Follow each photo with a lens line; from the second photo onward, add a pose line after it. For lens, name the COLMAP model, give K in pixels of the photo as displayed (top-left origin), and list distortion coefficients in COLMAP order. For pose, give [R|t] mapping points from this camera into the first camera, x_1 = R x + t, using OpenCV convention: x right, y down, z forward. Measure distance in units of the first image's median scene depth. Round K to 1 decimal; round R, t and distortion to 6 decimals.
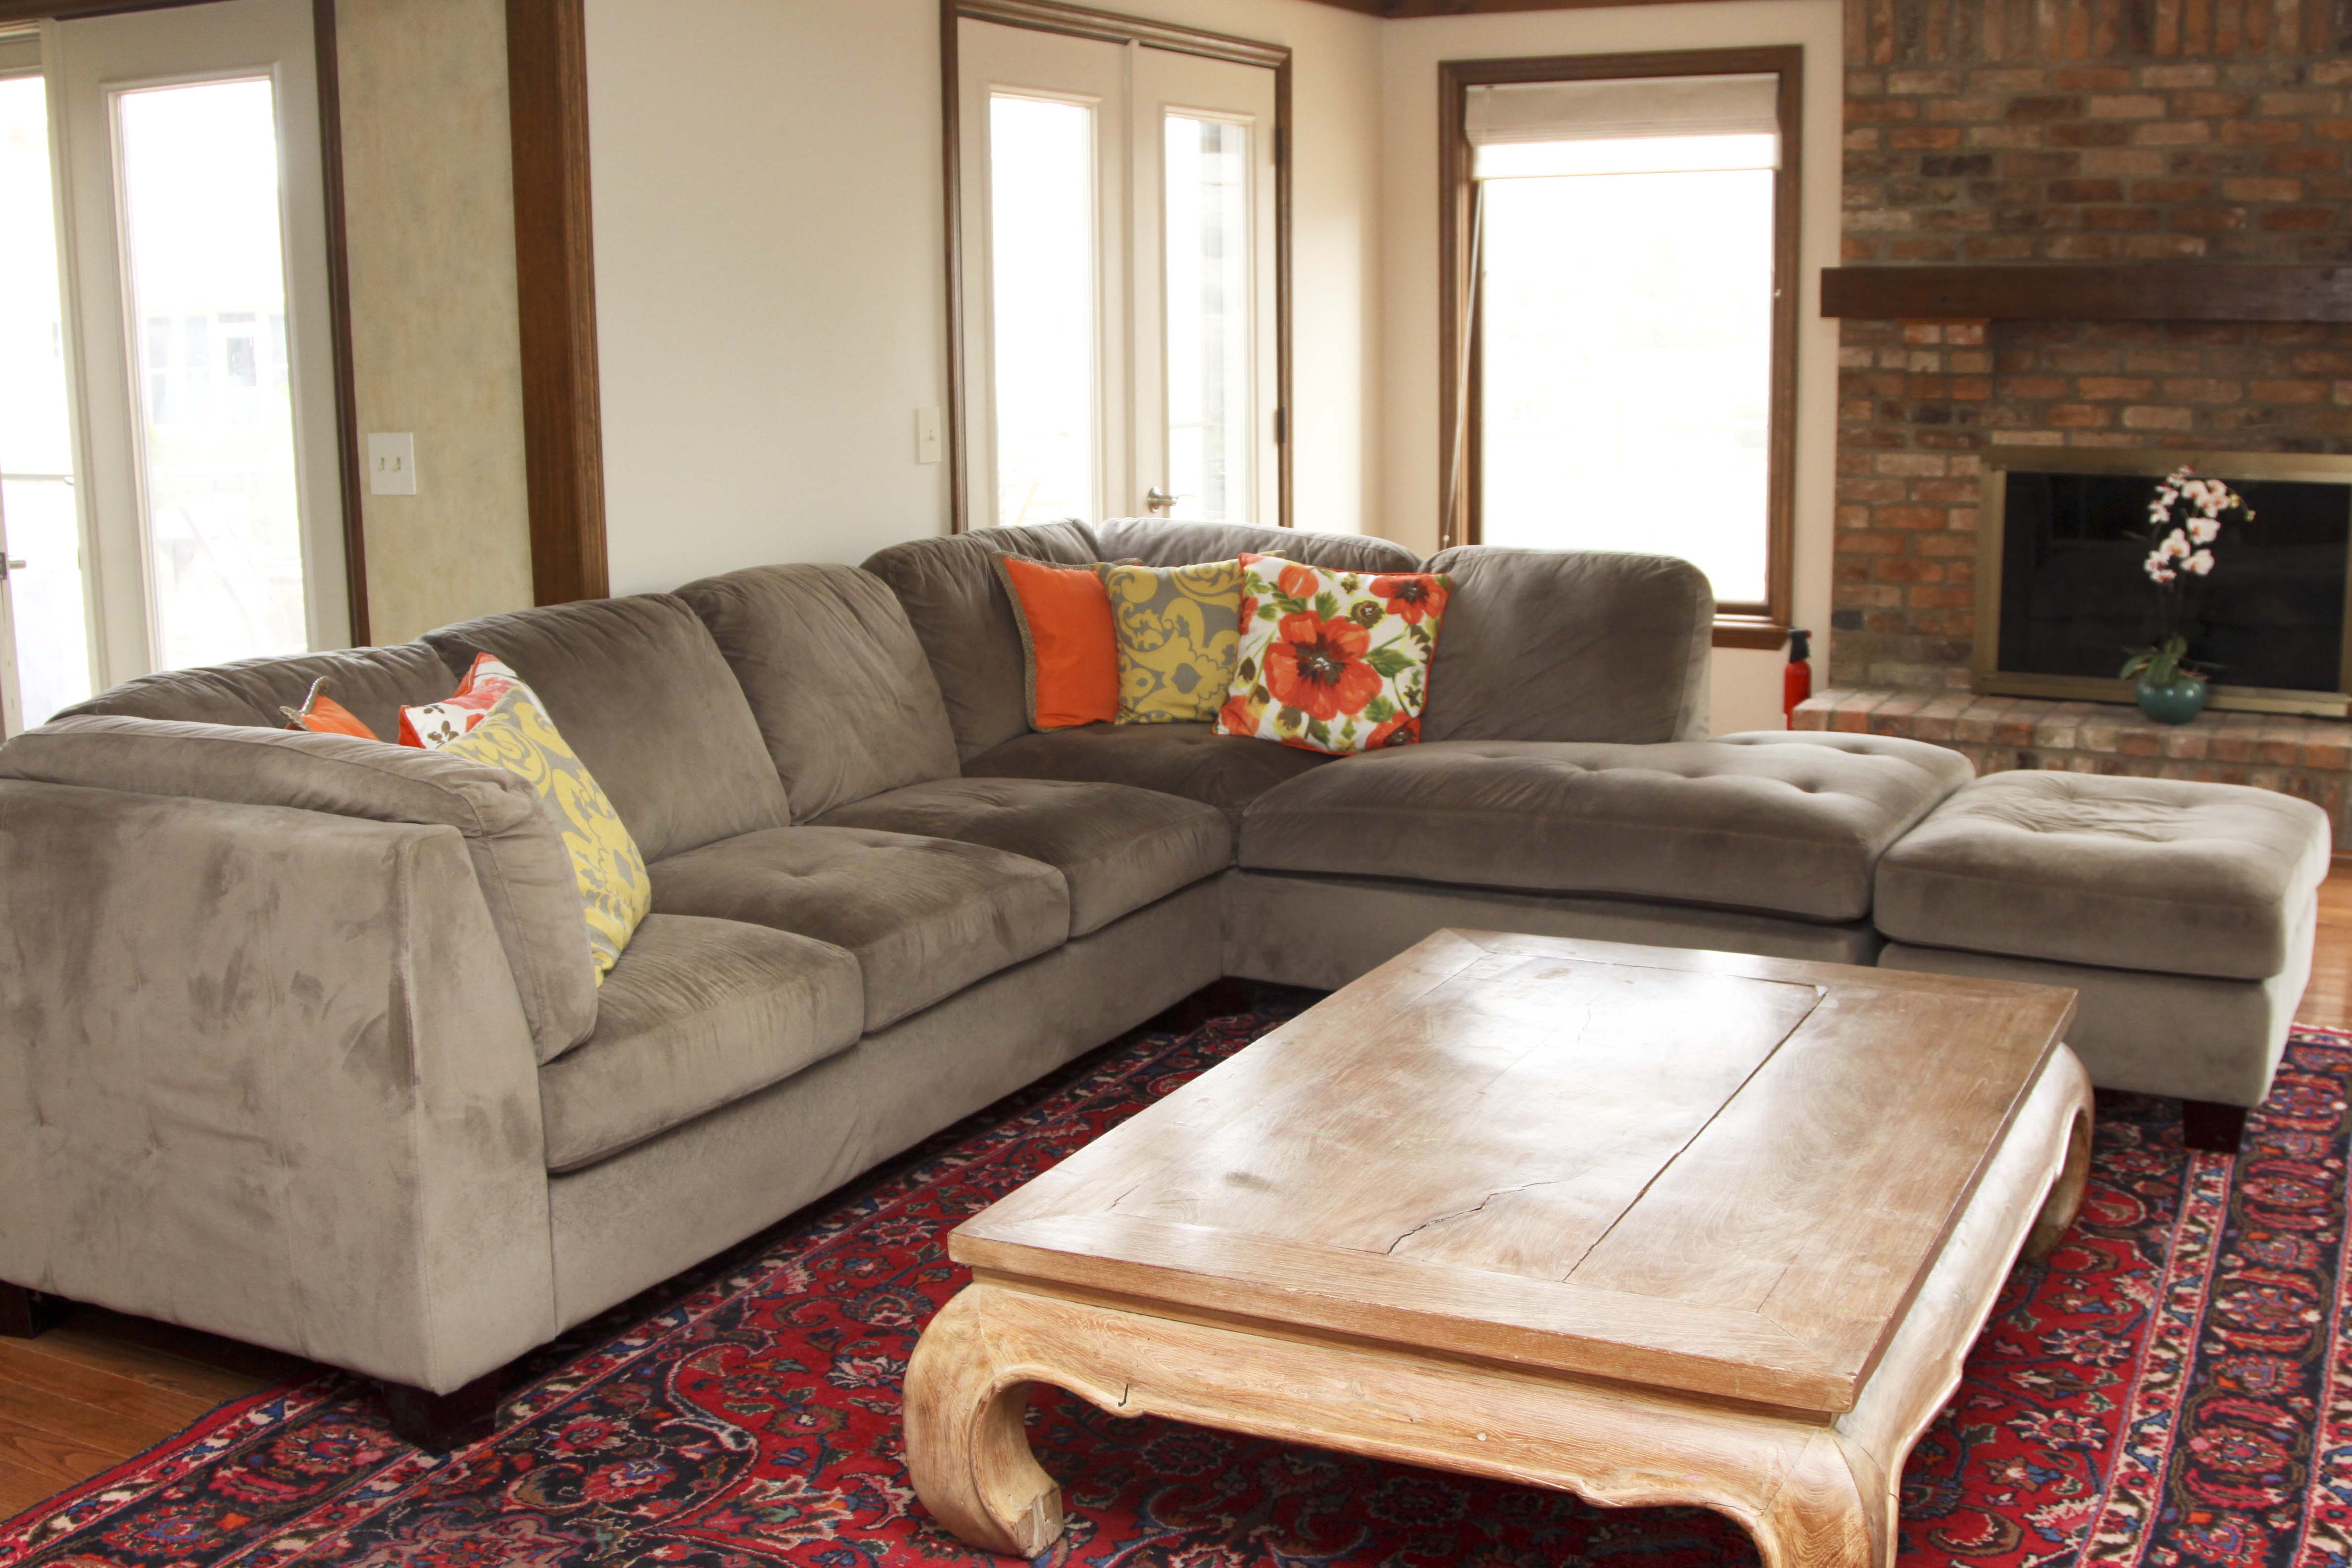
lens RADIAL K [[2507.1, 0, 1219.1], [0, 2507.1, 773.6], [0, 0, 1]] dist [-0.141619, 0.087059]
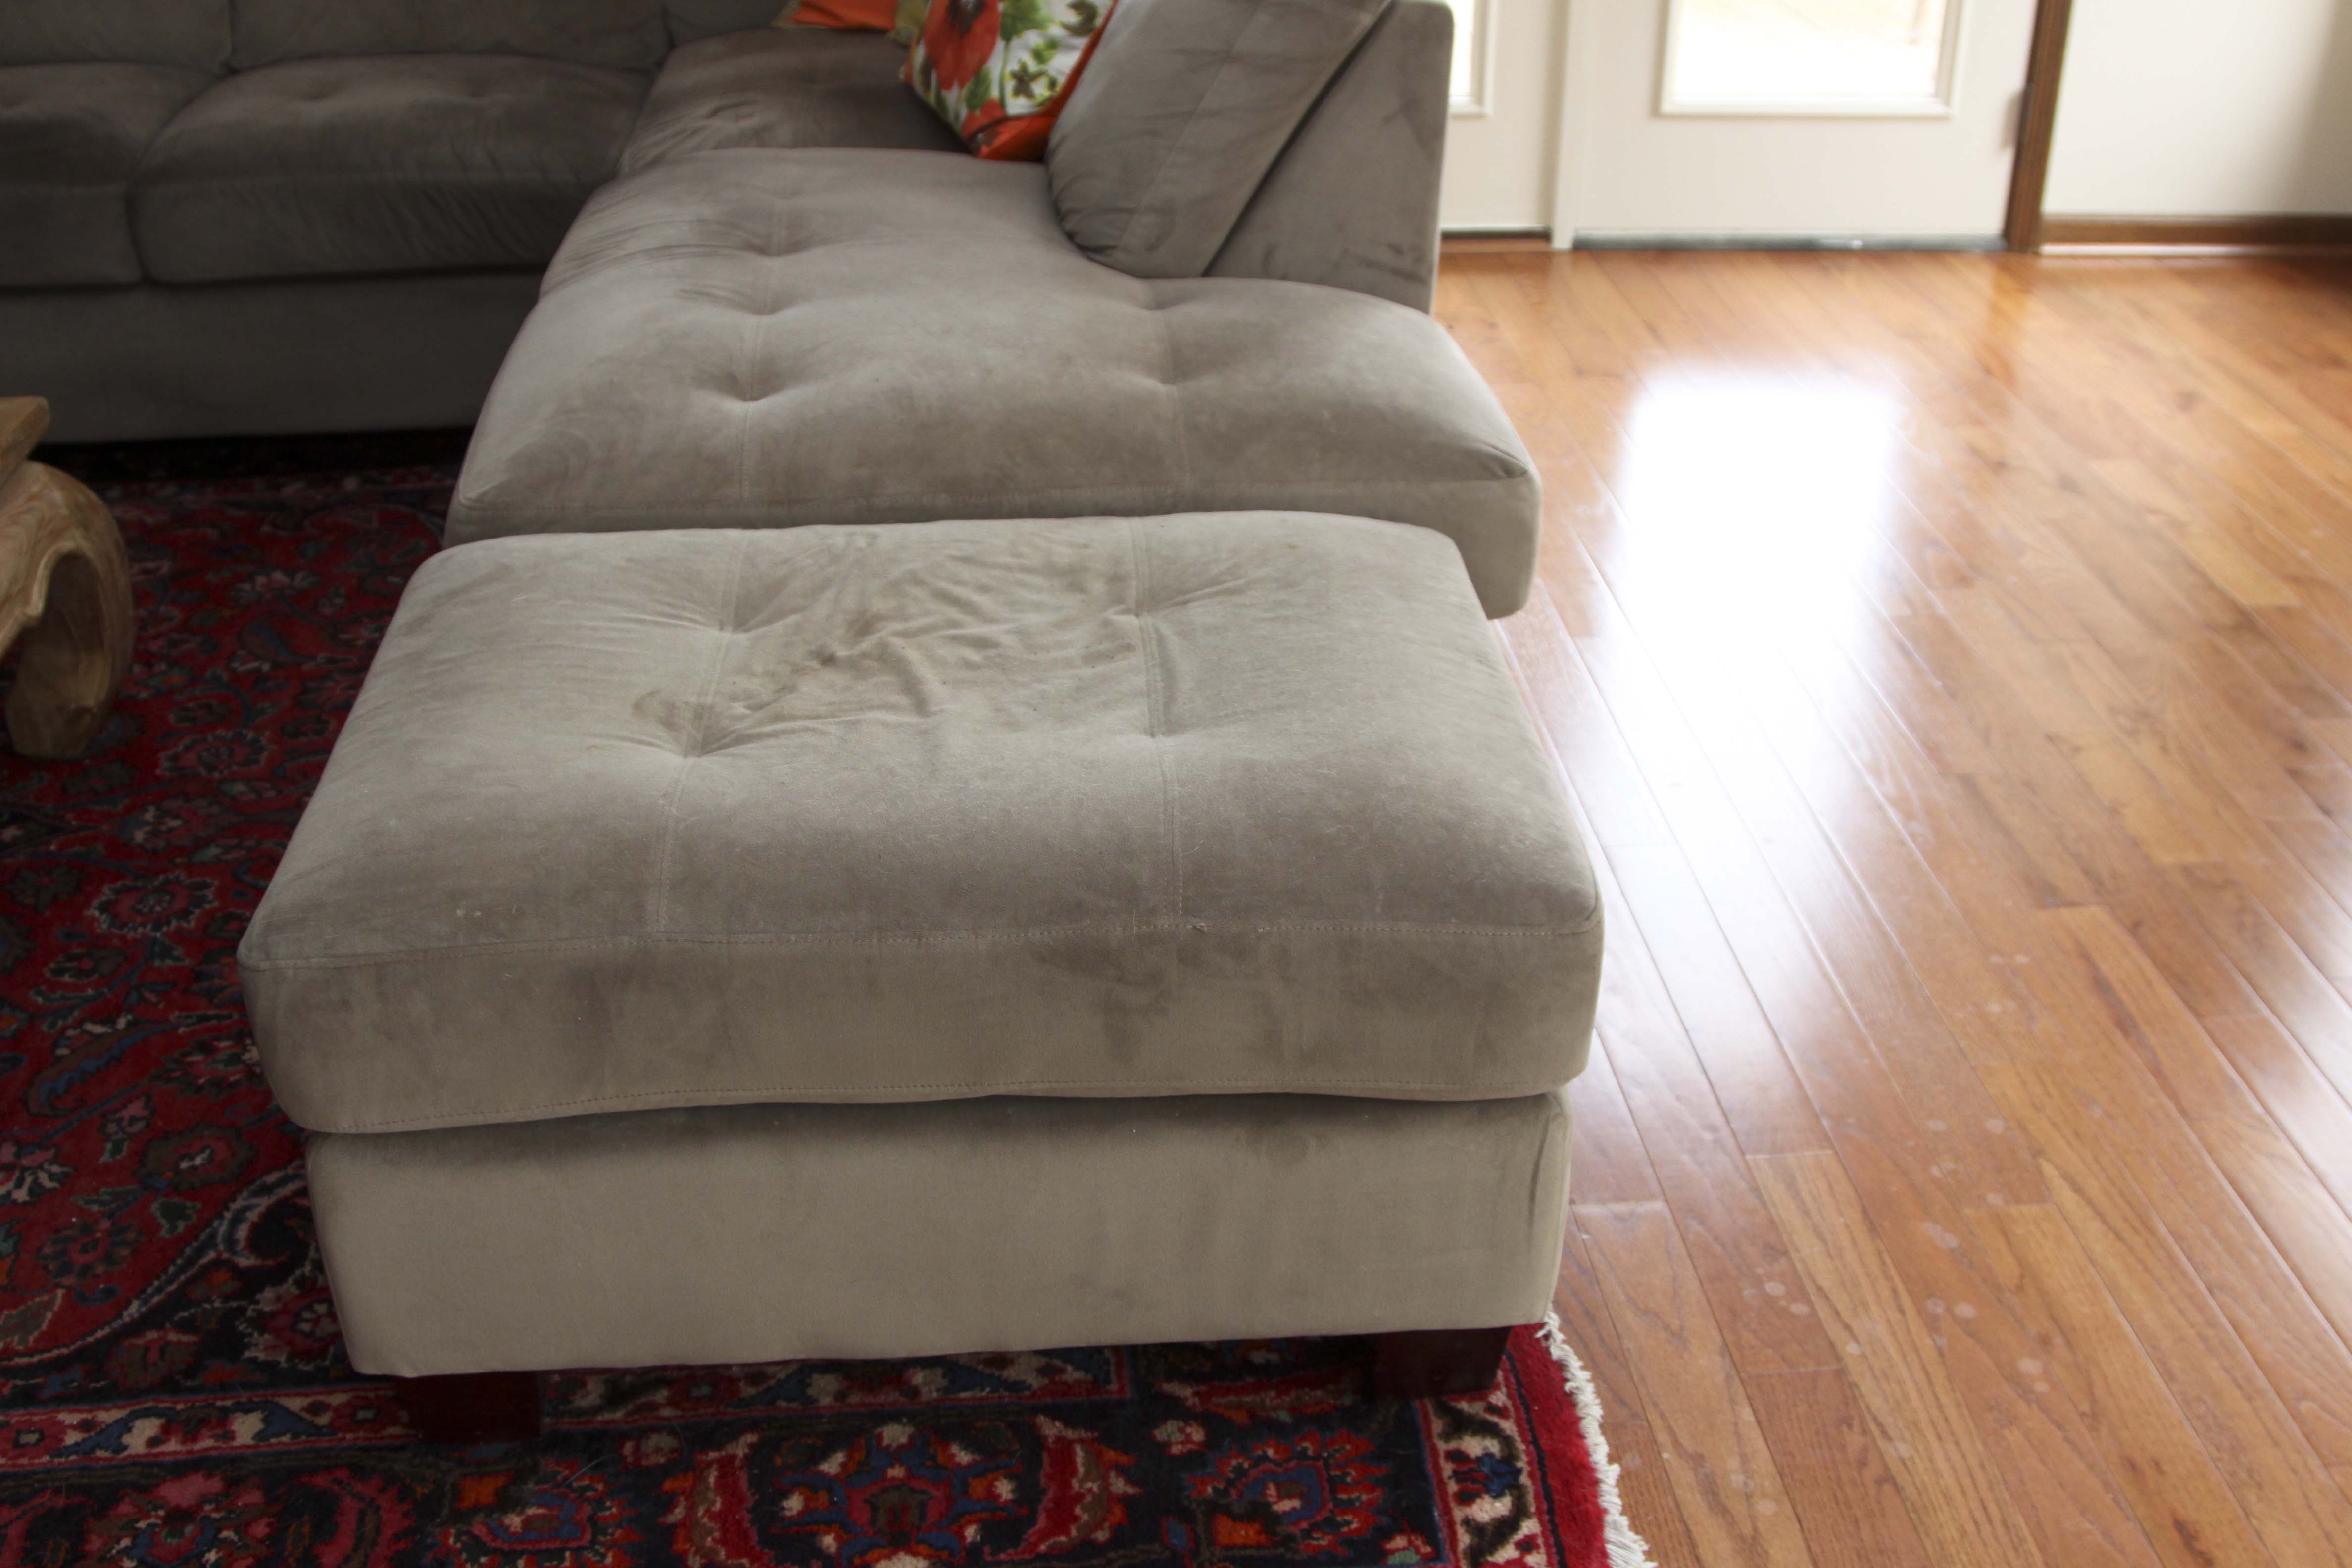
lens RADIAL K [[2515.9, 0, 1216.6], [0, 2515.9, 785.9], [0, 0, 1]] dist [-0.136414, 0.071849]
pose [[0.547414, 0.415139, -0.726634, 0.595041], [-0.171557, 0.905512, 0.388092, -0.115057], [0.819088, -0.087789, 0.566910, 0.678893]]
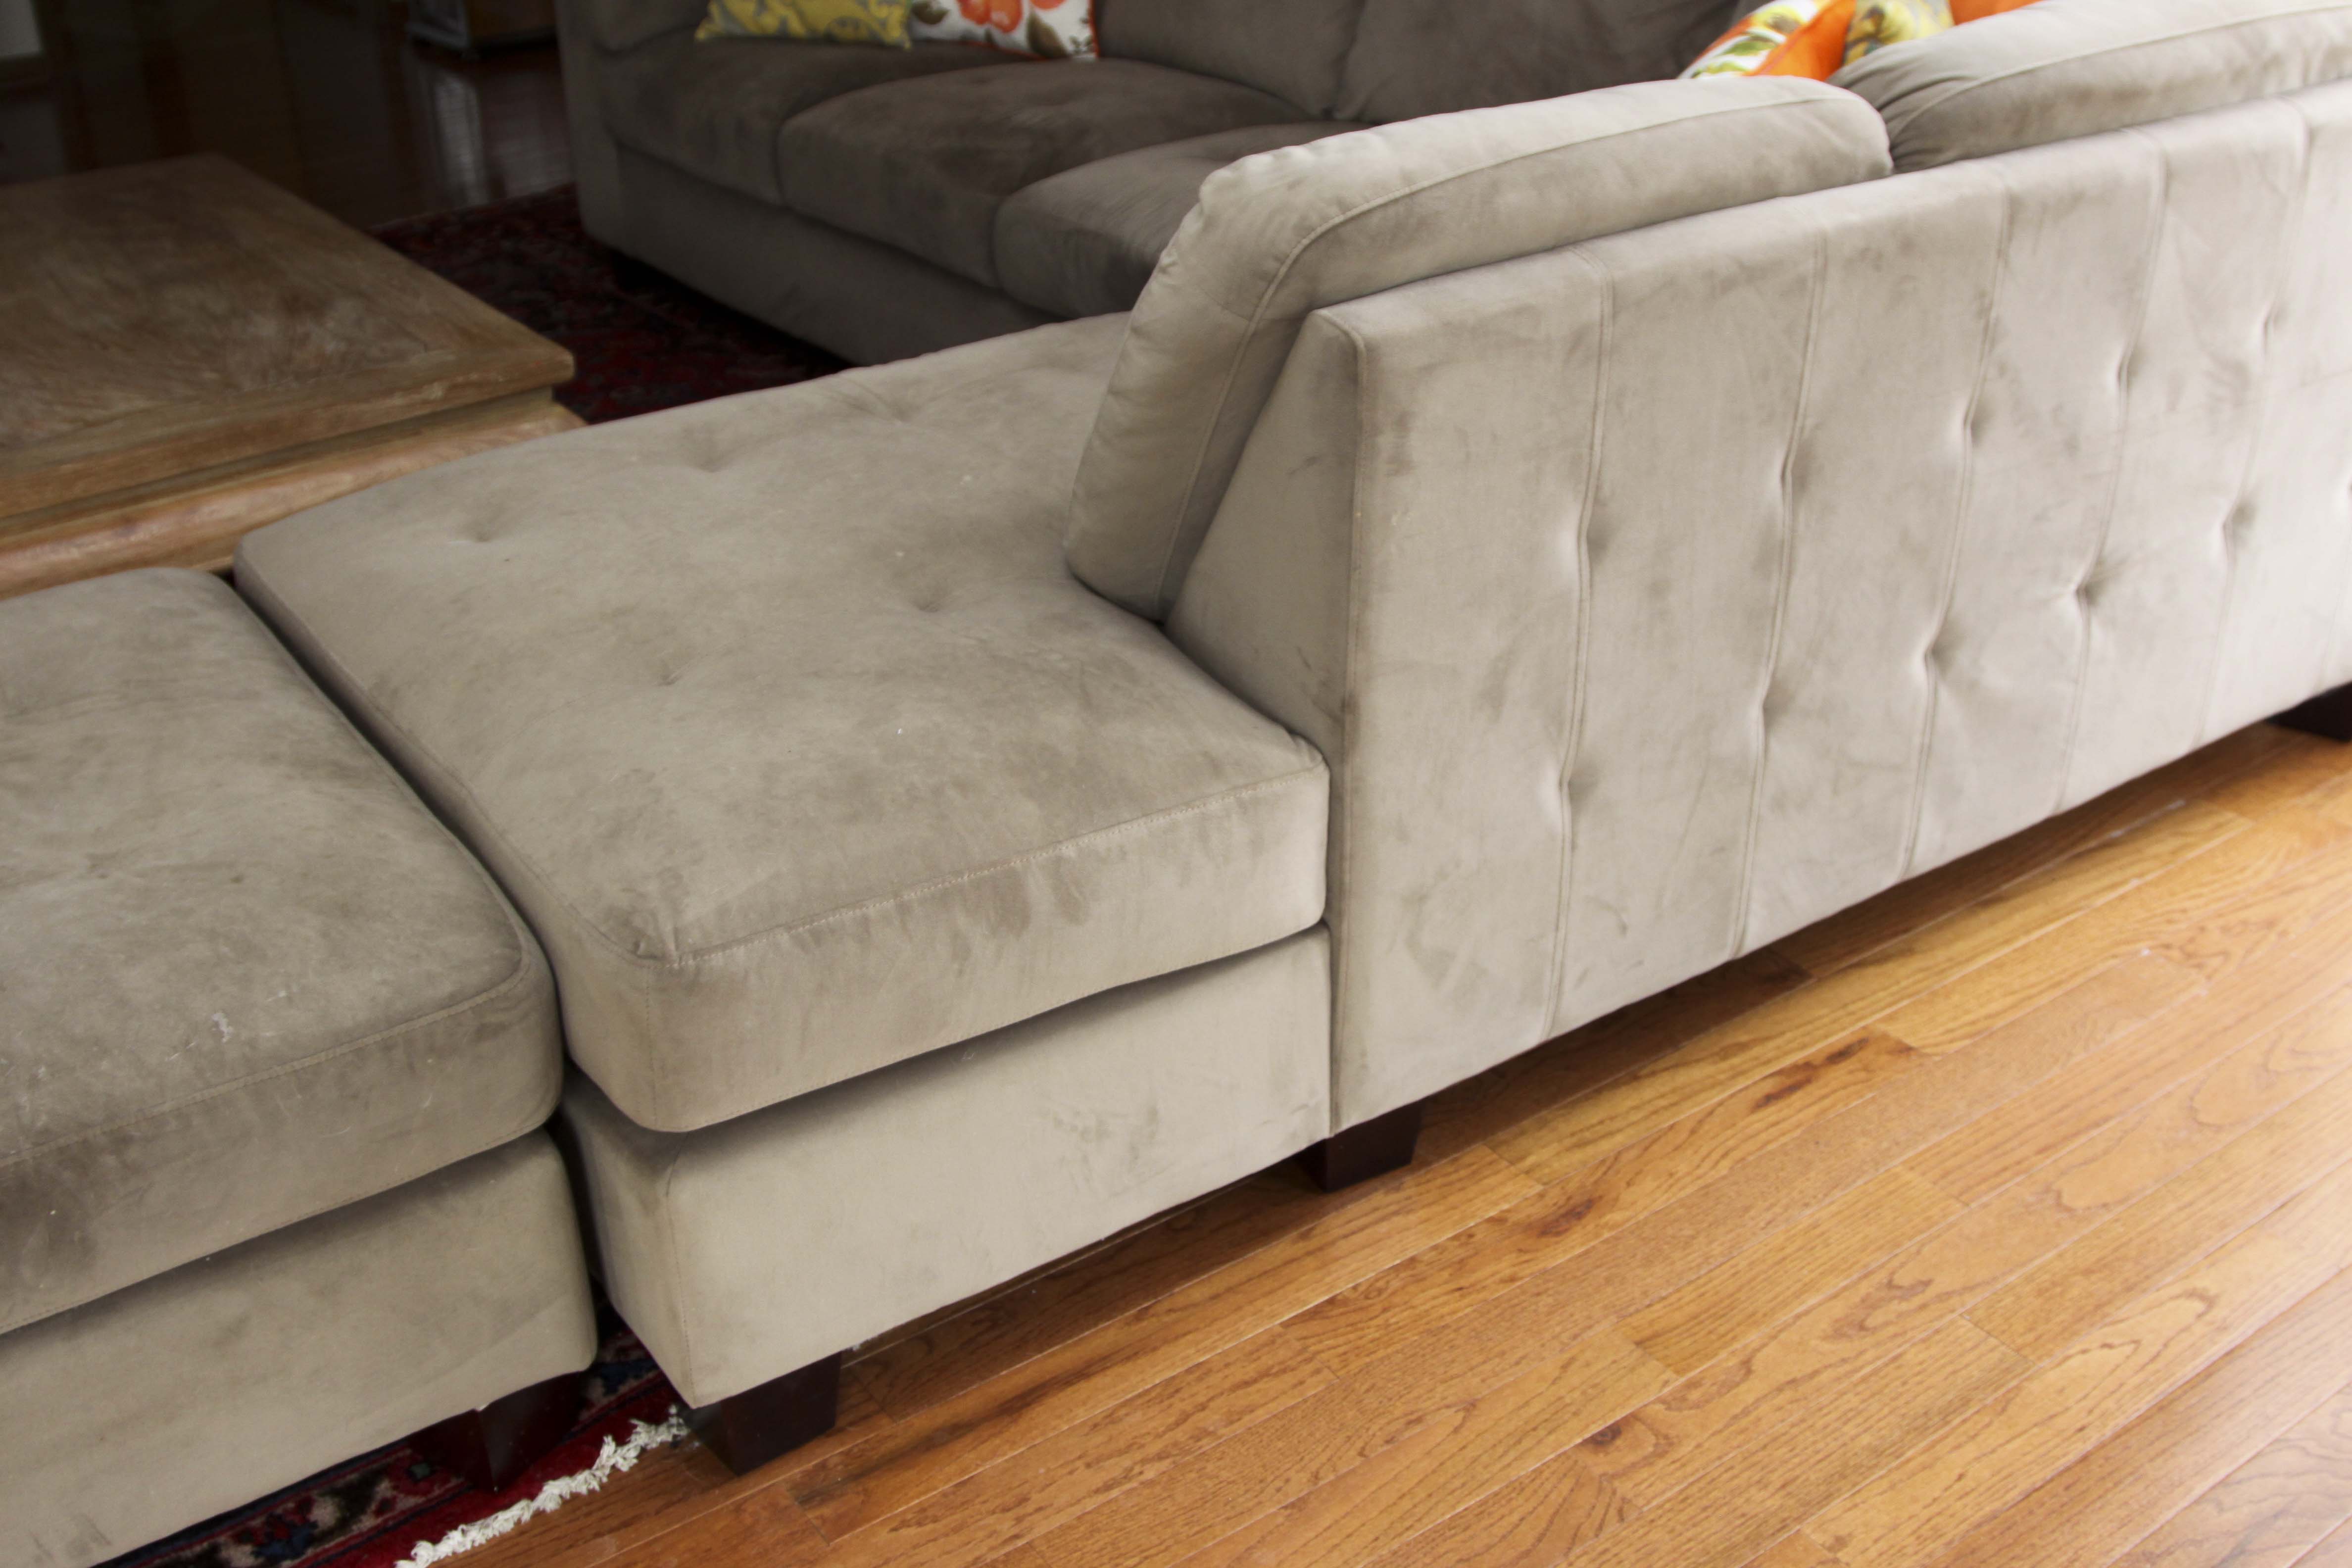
lens RADIAL K [[2515.9, 0, 1216.6], [0, 2515.9, 785.9], [0, 0, 1]] dist [-0.136414, 0.071849]
pose [[-0.453311, 0.432508, -0.779388, 0.489817], [-0.135983, 0.830597, 0.540017, -0.198510], [0.880919, 0.350779, -0.317705, 1.118382]]
